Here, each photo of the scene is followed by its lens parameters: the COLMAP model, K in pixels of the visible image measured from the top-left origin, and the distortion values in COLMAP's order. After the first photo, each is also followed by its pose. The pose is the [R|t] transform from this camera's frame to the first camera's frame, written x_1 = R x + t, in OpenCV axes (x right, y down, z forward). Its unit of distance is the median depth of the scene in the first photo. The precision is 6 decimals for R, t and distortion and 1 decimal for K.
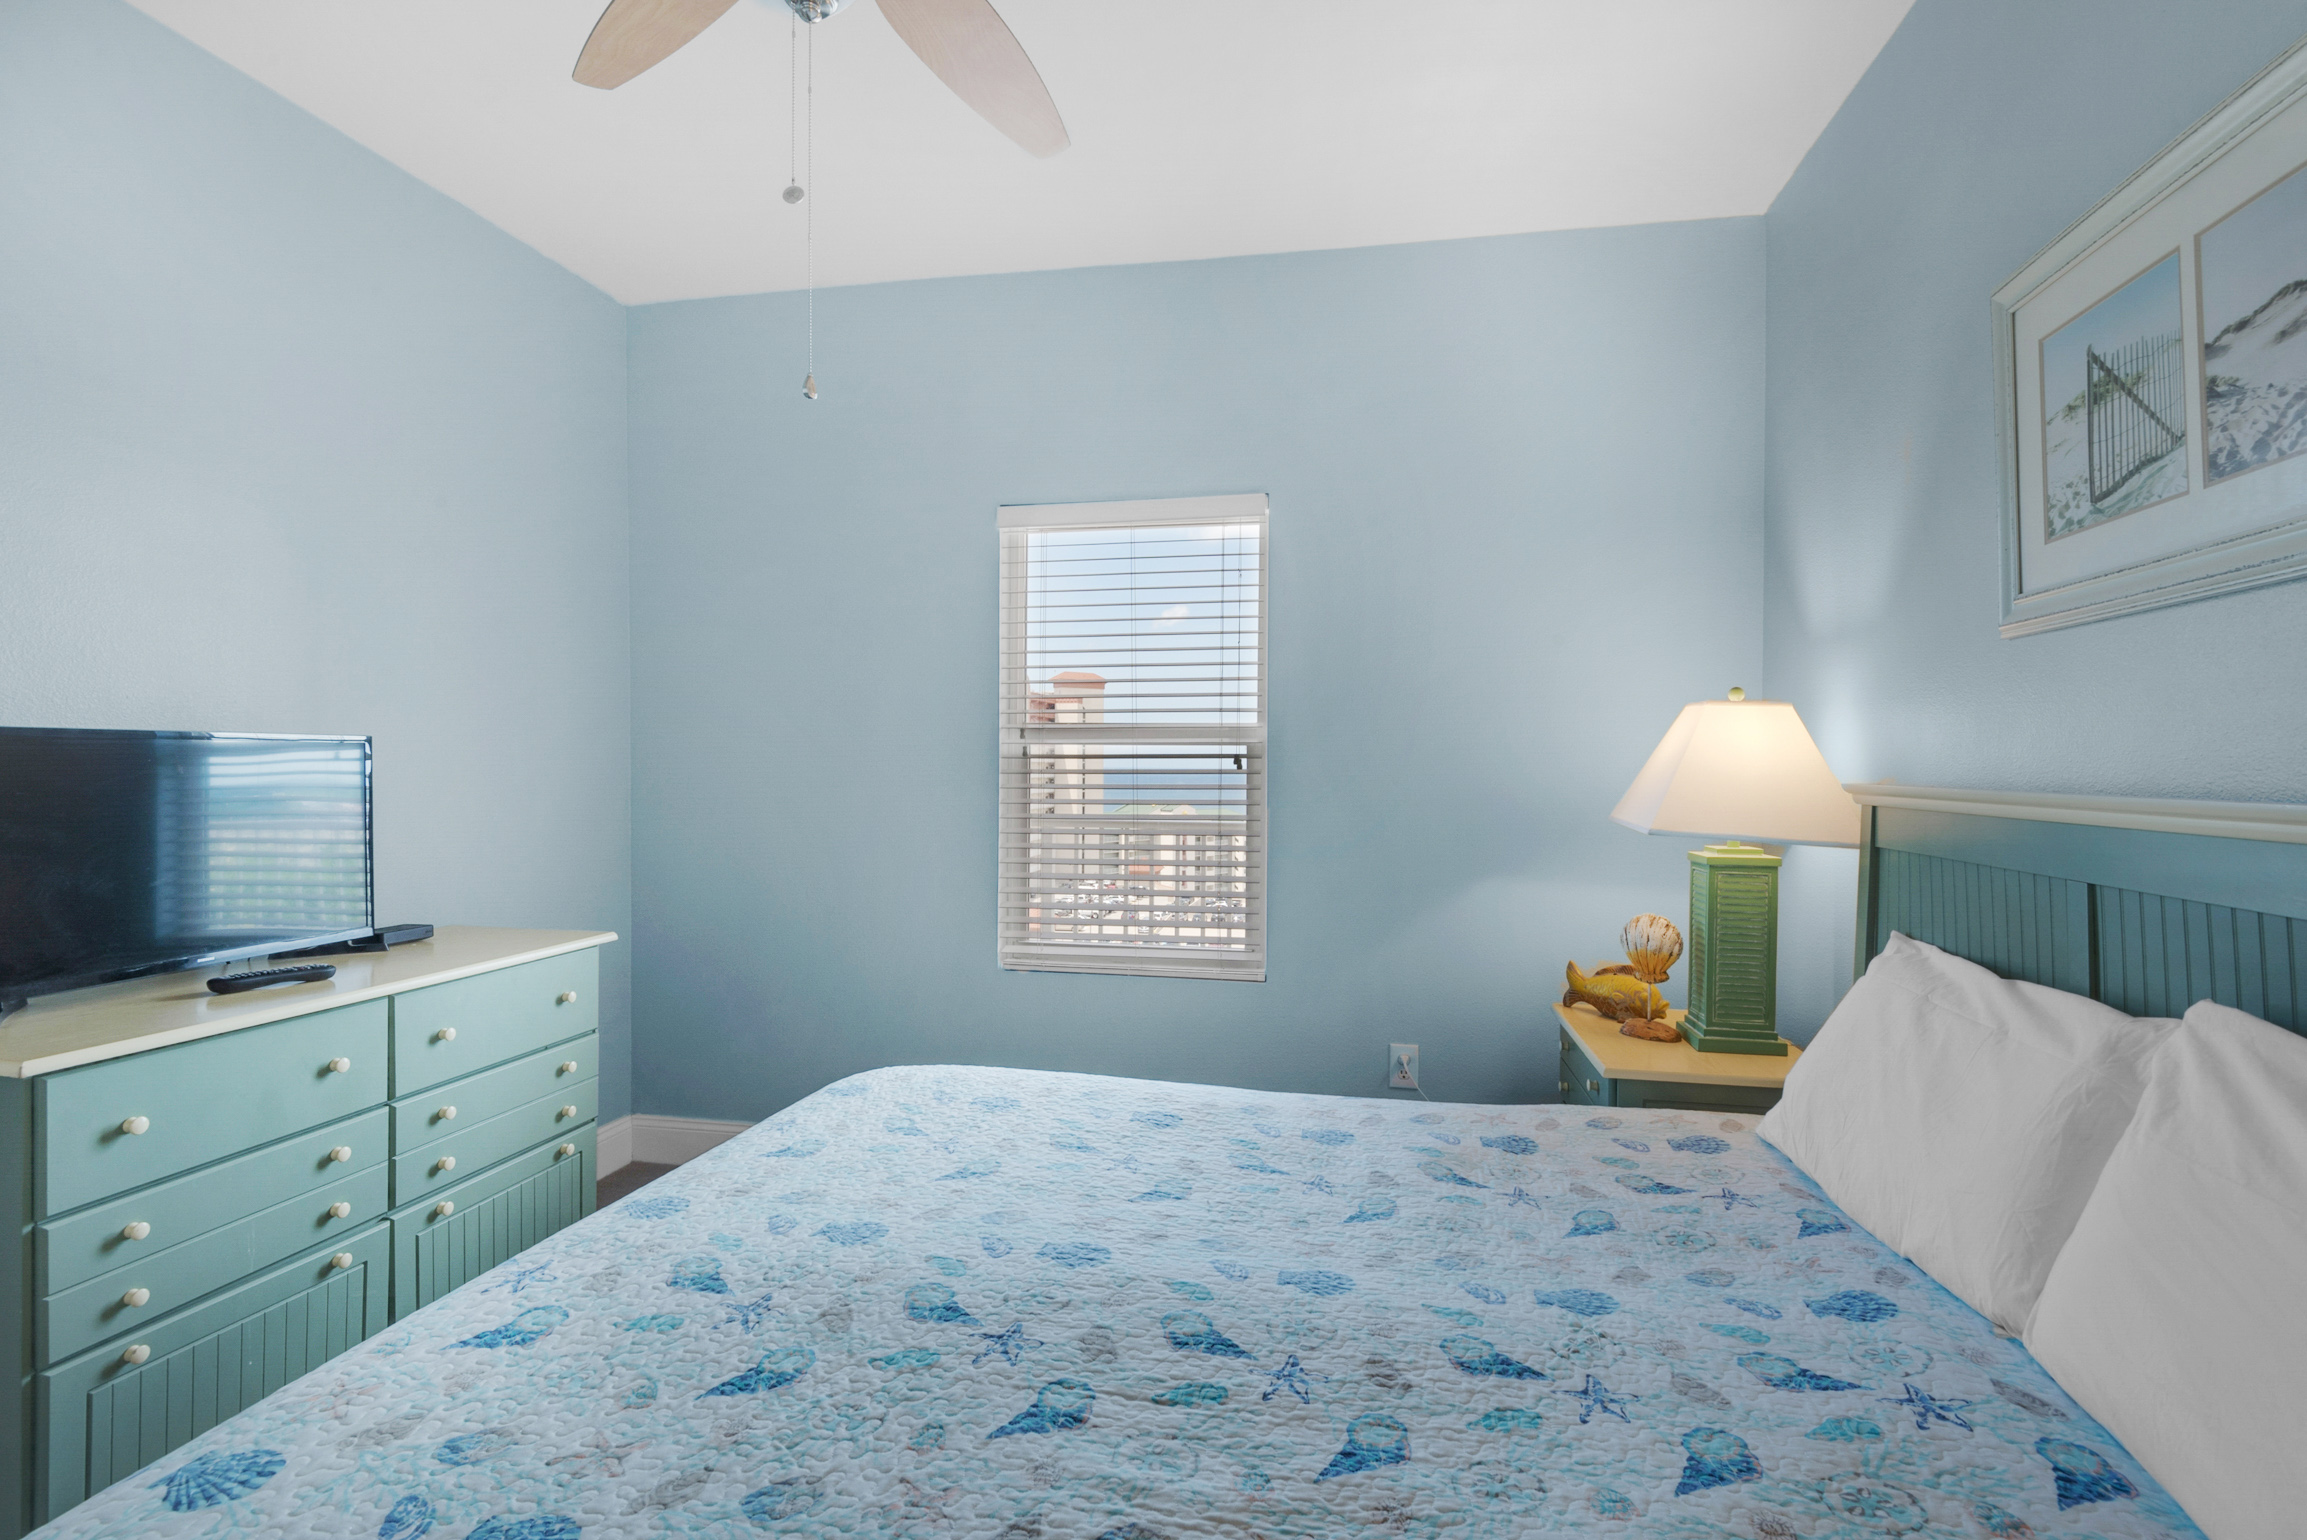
lens RADIAL K [[1120.7, 0, 1153.5], [0, 1120.7, 770.0], [0, 0, 1]] dist [0.024313, -0.019258]
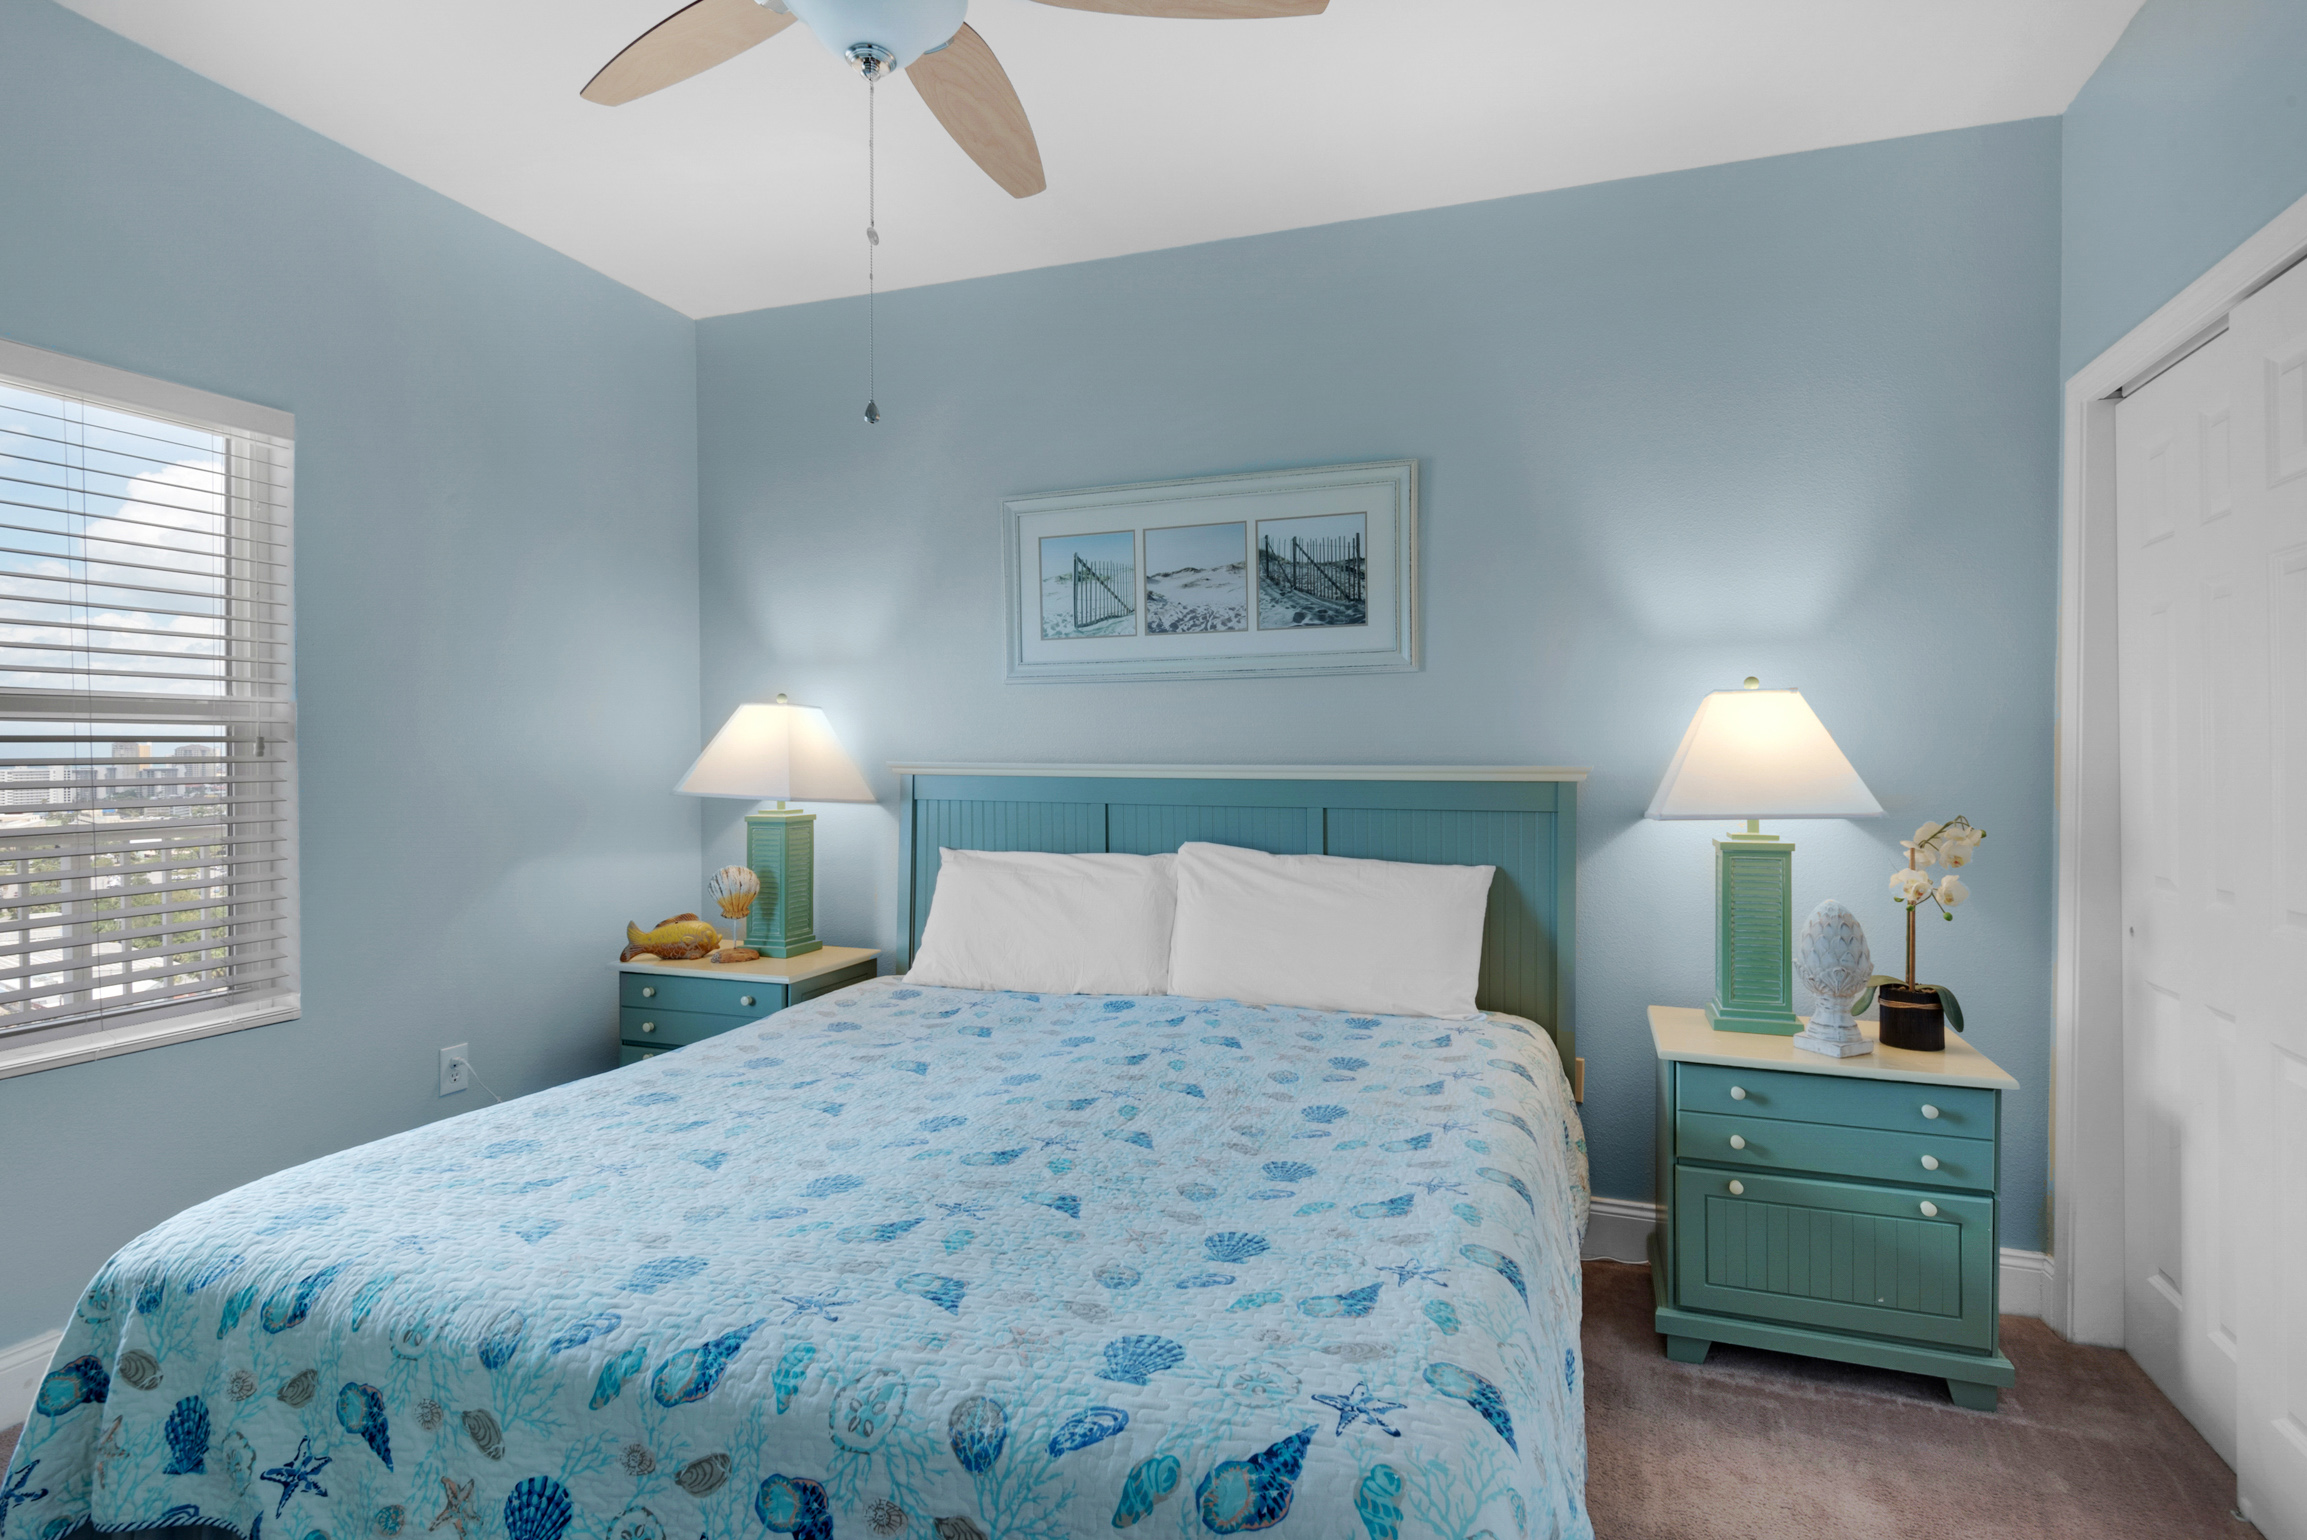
lens RADIAL K [[1201.5, 0, 1153.5], [0, 1201.5, 770.0], [0, 0, 1]] dist [0.039342, 0.000094]
pose [[0.141819, -0.021159, 0.989667, -1.435875], [0.003190, 0.999776, 0.020918, -0.015214], [-0.989888, 0.000191, 0.141854, 0.550427]]
